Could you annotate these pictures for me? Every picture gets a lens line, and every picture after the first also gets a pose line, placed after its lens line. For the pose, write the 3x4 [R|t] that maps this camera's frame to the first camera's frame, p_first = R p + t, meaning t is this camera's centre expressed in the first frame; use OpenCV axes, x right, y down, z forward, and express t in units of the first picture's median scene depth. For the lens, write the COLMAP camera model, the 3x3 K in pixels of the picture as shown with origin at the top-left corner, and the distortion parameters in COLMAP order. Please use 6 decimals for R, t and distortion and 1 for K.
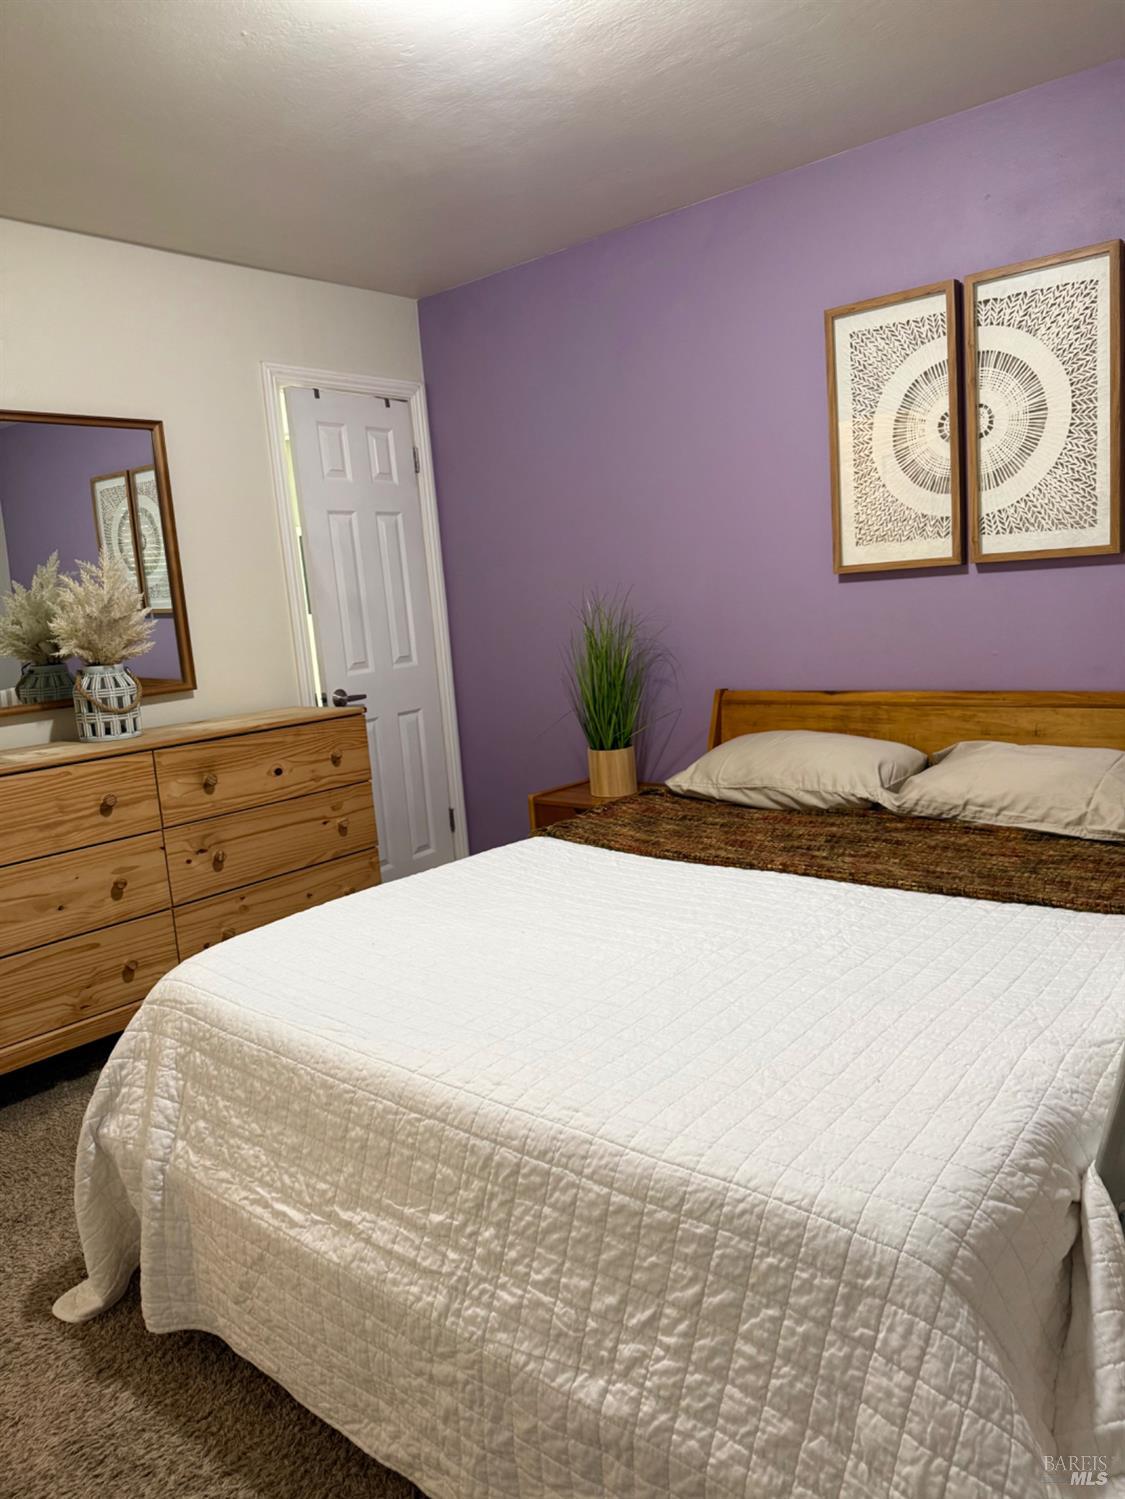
lens RADIAL K [[1066.0, 0, 565.3], [0, 1066.0, 760.1], [0, 0, 1]] dist [0.020527, -0.042329]
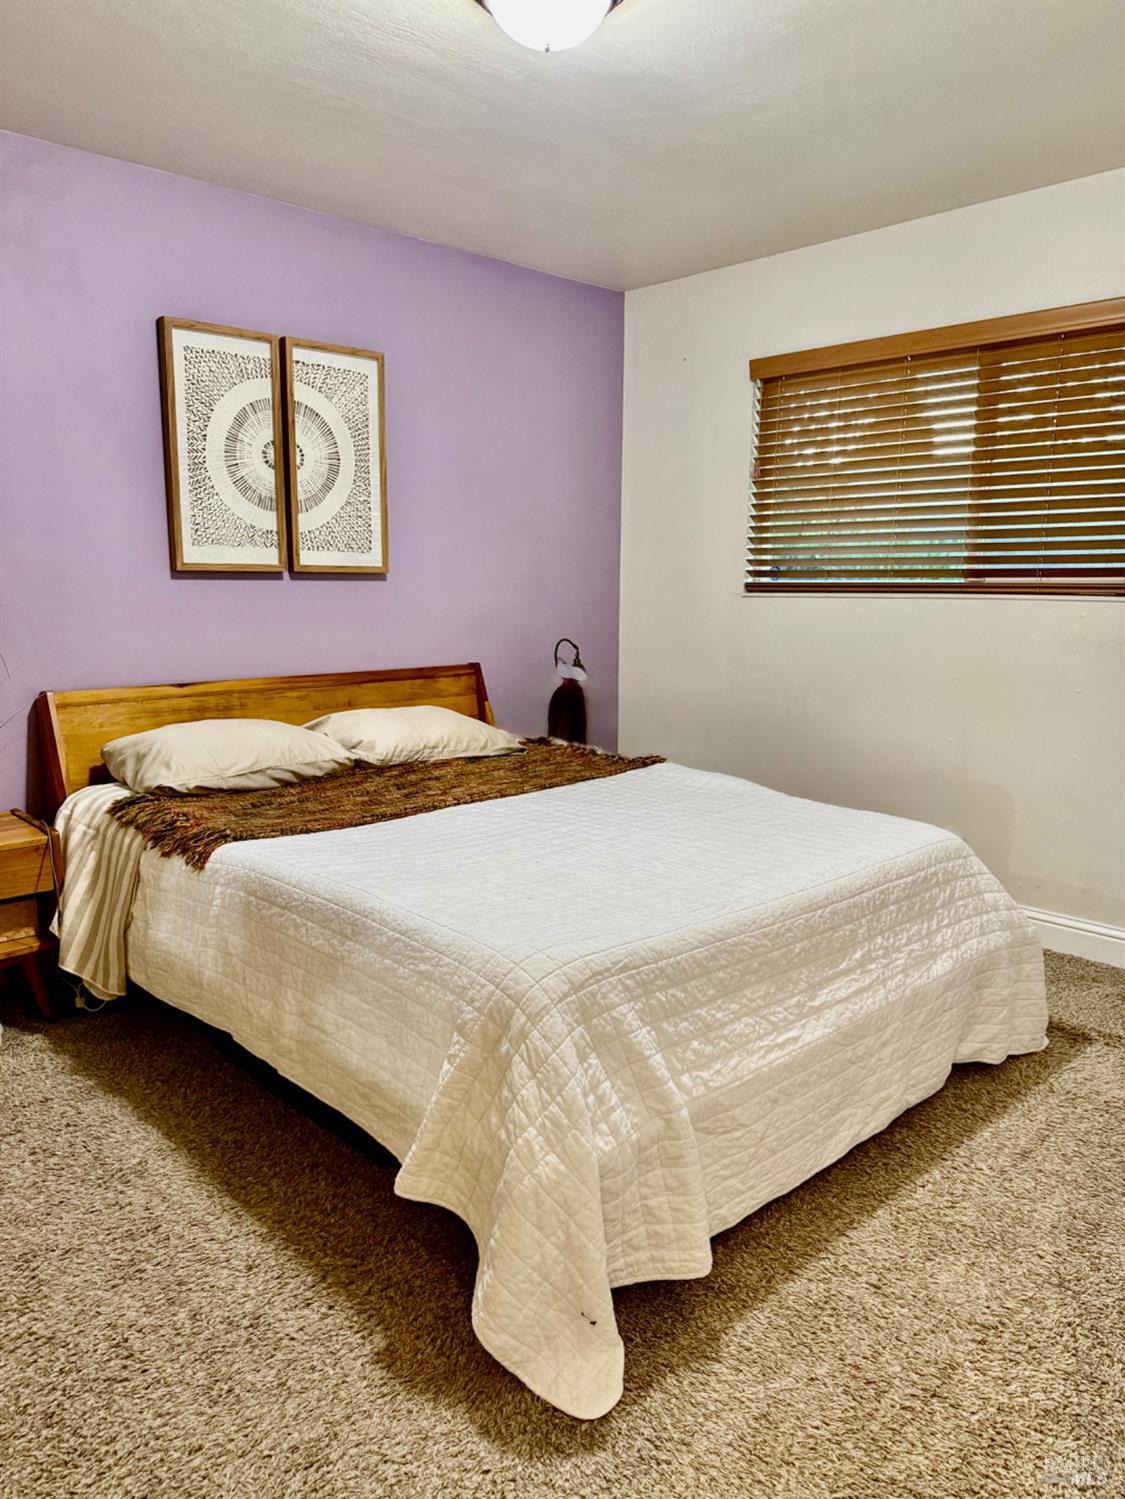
lens RADIAL K [[1061.9, 0, 566.5], [0, 1061.9, 753.6], [0, 0, 1]] dist [0.172011, -0.350614]
pose [[0.102427, -0.096266, 0.990072, -0.871133], [0.147220, 0.985813, 0.080622, -0.032389], [-0.983786, 0.137500, 0.115146, 0.602981]]
